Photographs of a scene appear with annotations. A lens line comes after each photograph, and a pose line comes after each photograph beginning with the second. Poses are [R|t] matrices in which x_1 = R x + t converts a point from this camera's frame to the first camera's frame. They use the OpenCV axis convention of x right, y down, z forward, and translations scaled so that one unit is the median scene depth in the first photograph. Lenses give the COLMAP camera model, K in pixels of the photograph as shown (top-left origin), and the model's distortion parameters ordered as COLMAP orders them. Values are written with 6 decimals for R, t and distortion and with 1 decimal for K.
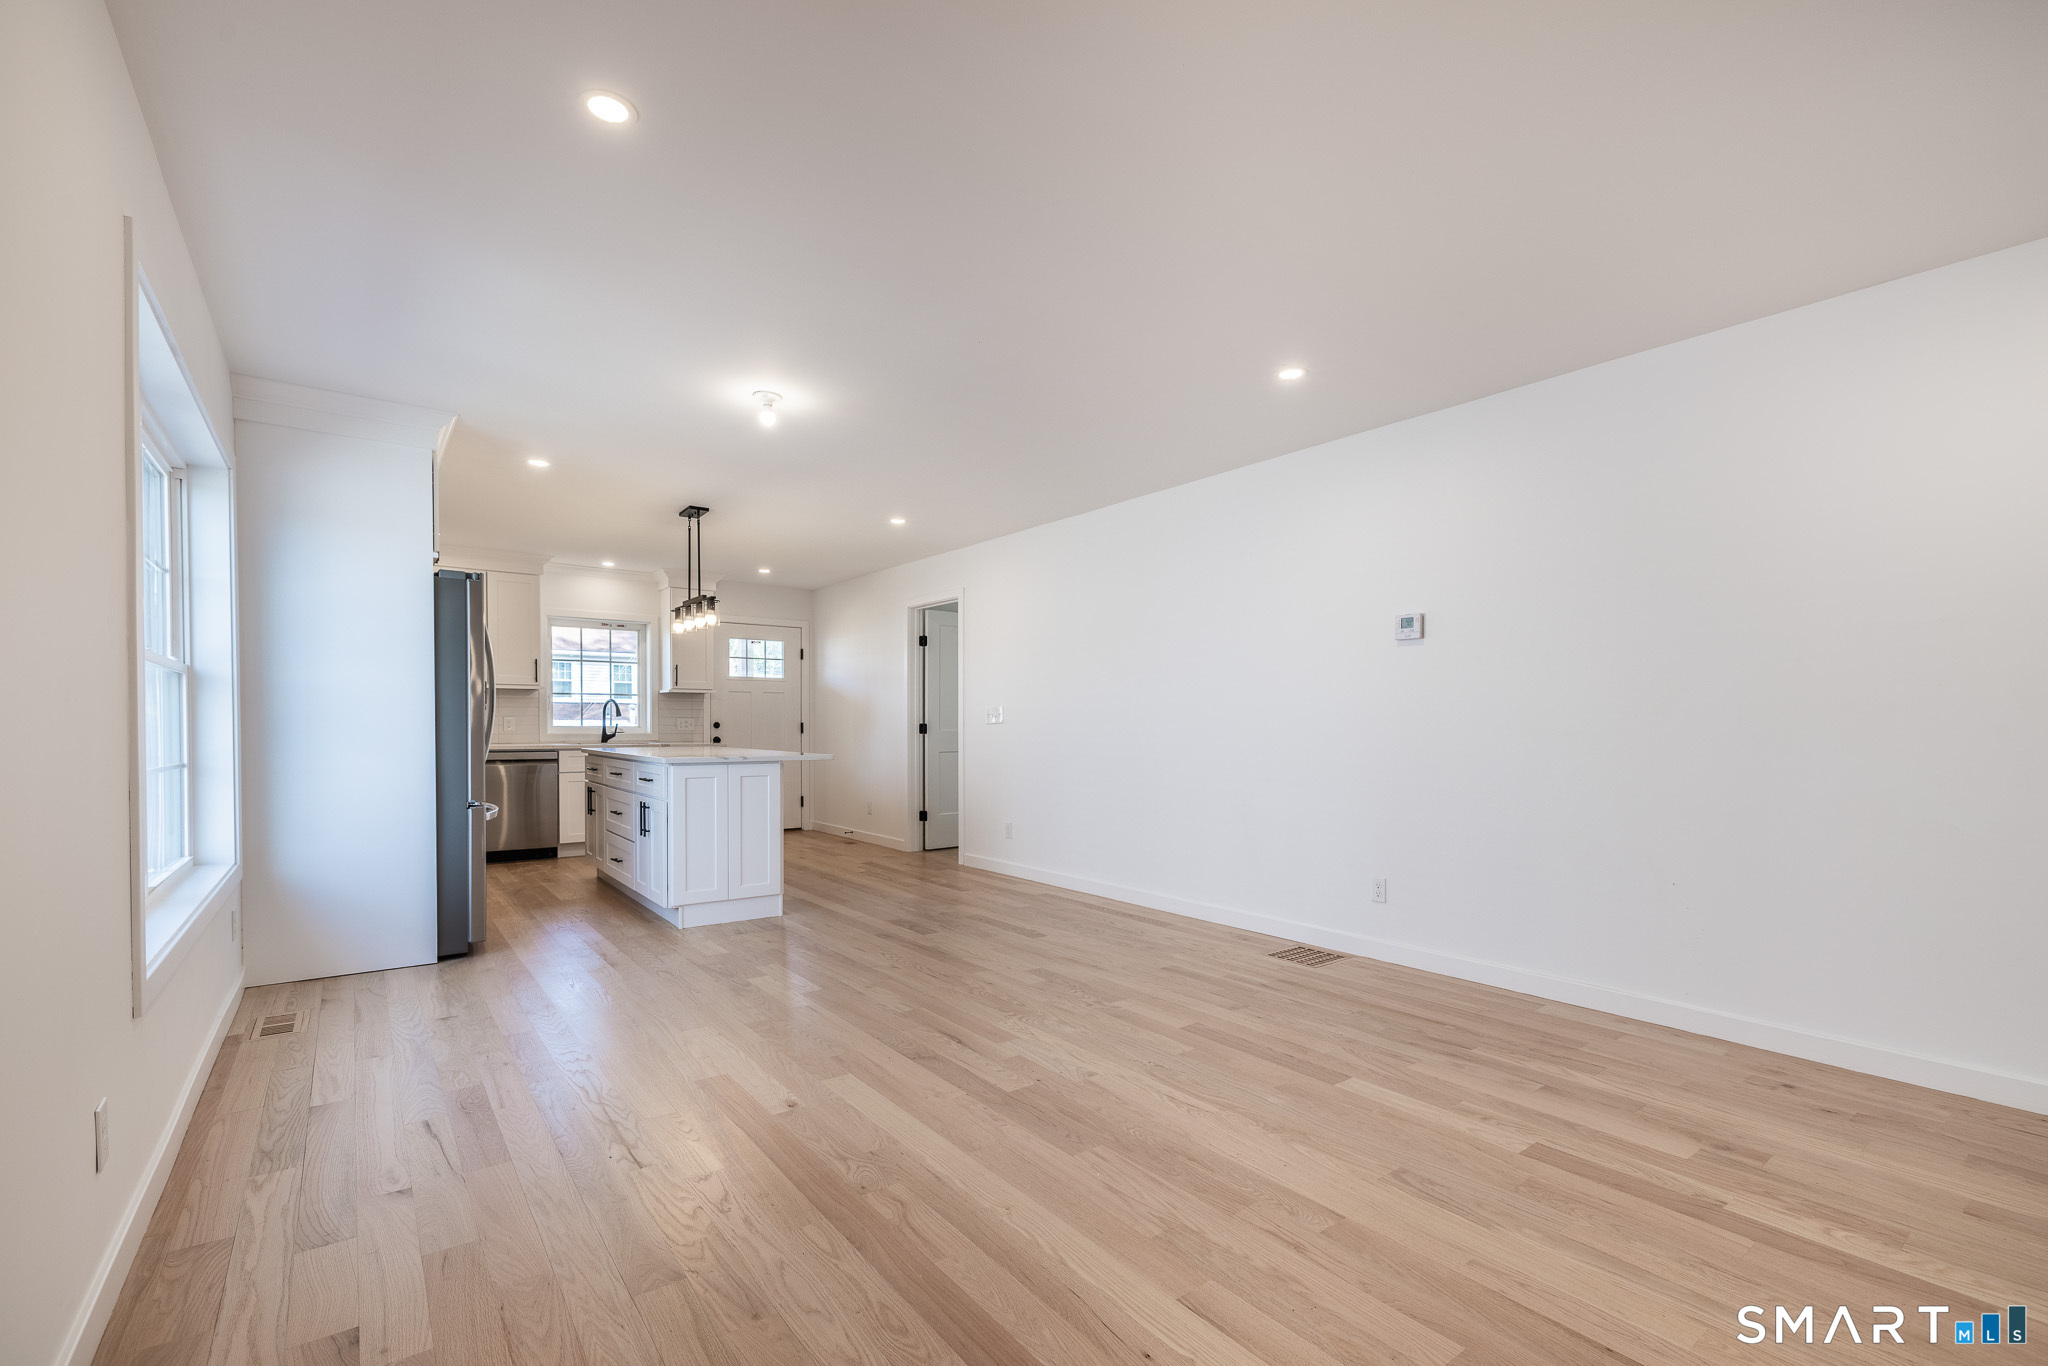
lens RADIAL K [[896.4, 0, 1023.2], [0, 896.4, 753.4], [0, 0, 1]] dist [-0.000254, 0.000012]
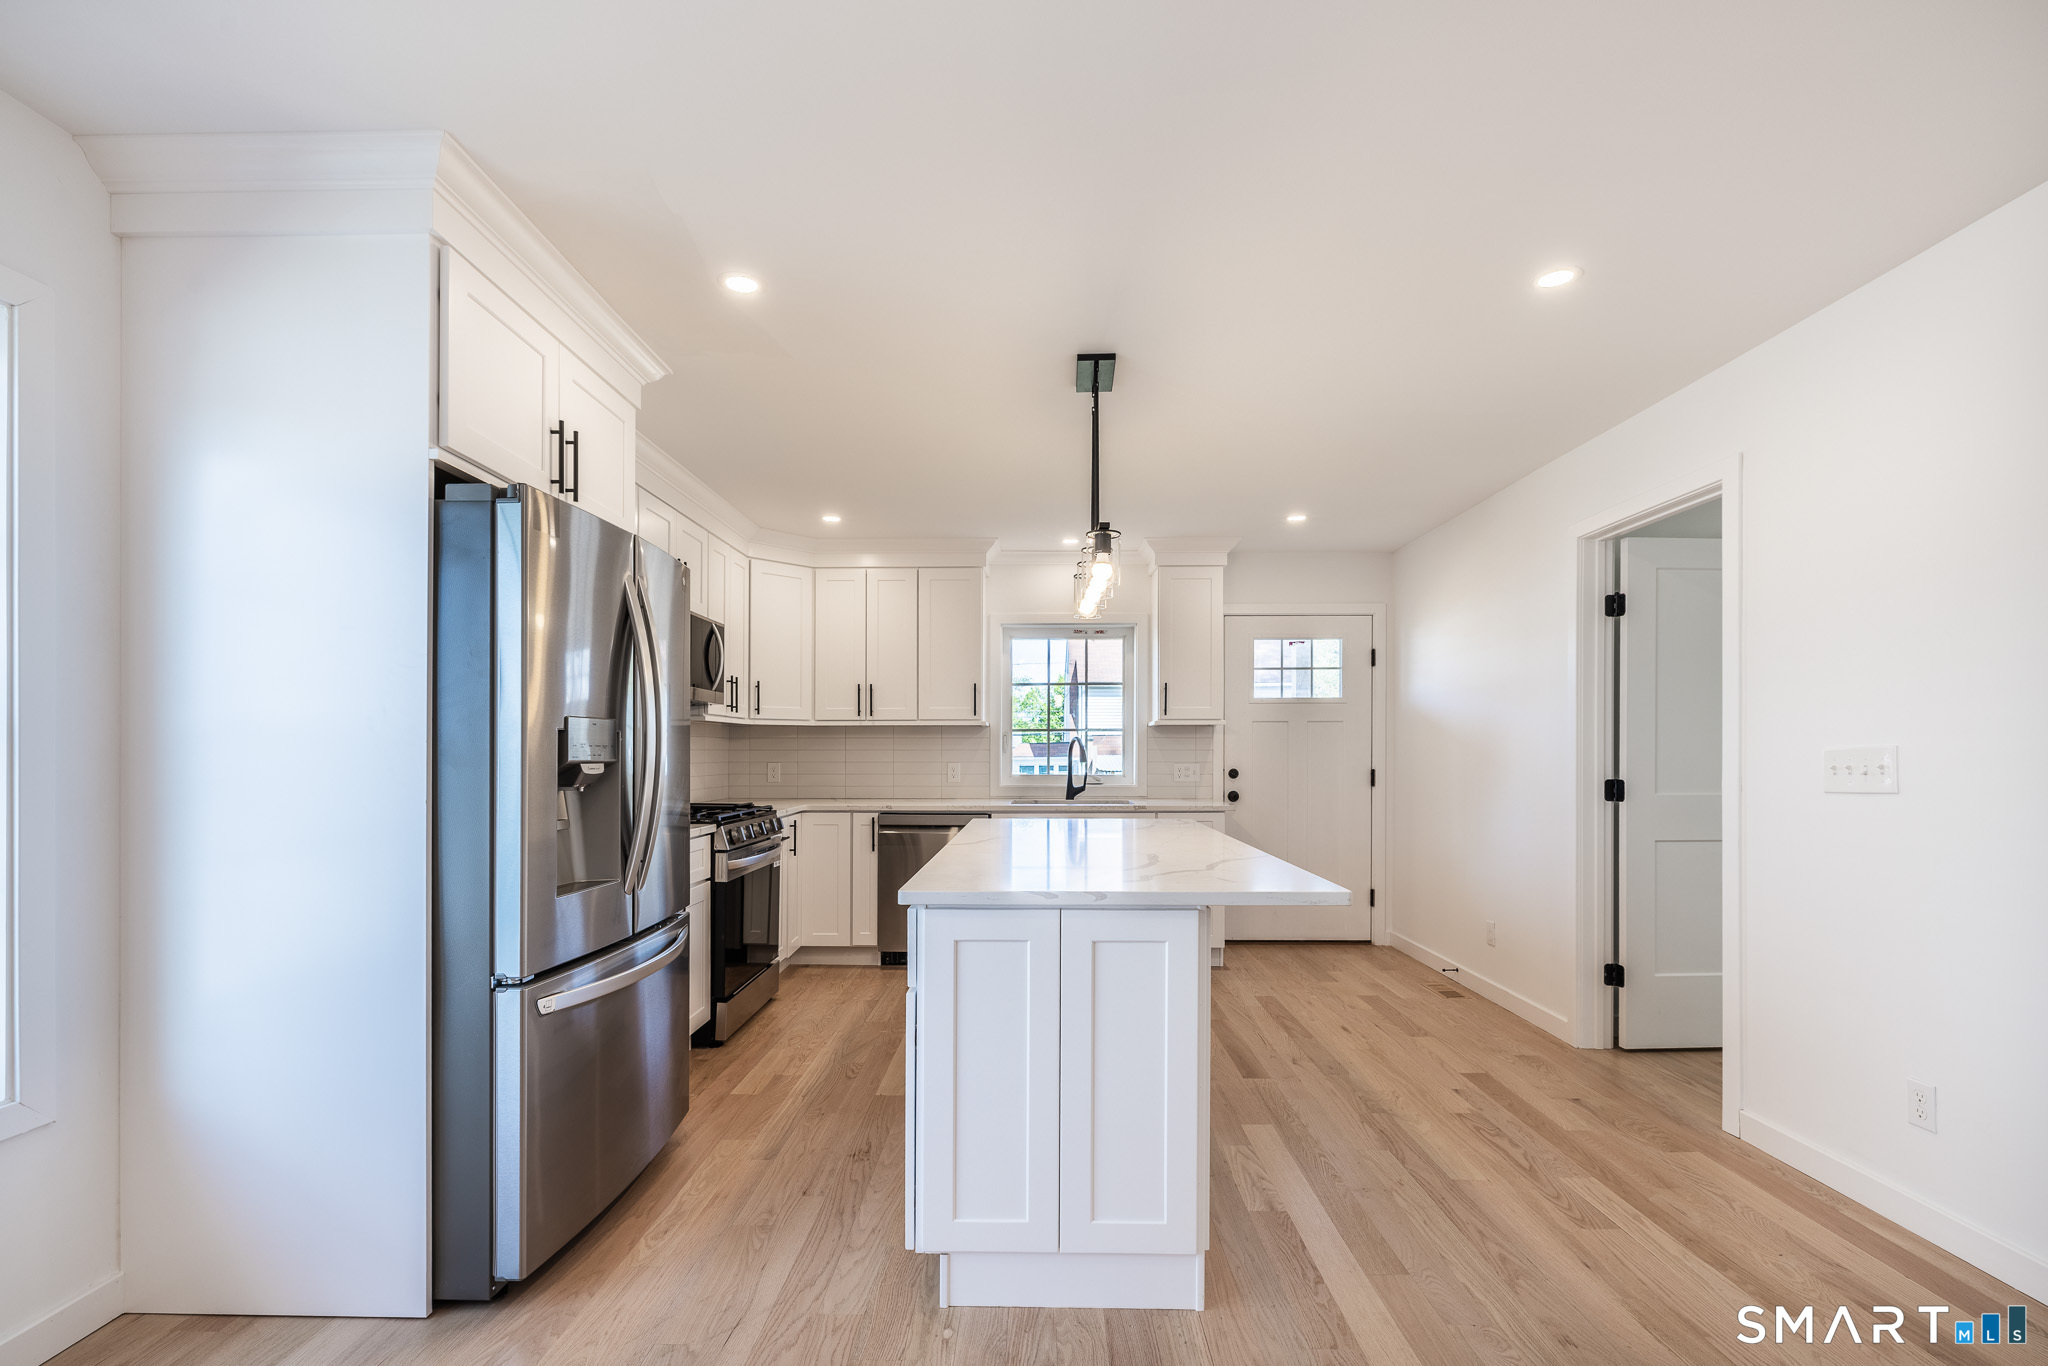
lens RADIAL K [[896.4, 0, 1023.2], [0, 896.4, 753.4], [0, 0, 1]] dist [-0.000254, 0.000012]
pose [[0.783039, -0.001568, -0.621970, -0.082301], [-0.018331, 0.999504, -0.025598, -0.039229], [0.621702, 0.031445, 0.782622, 0.581020]]
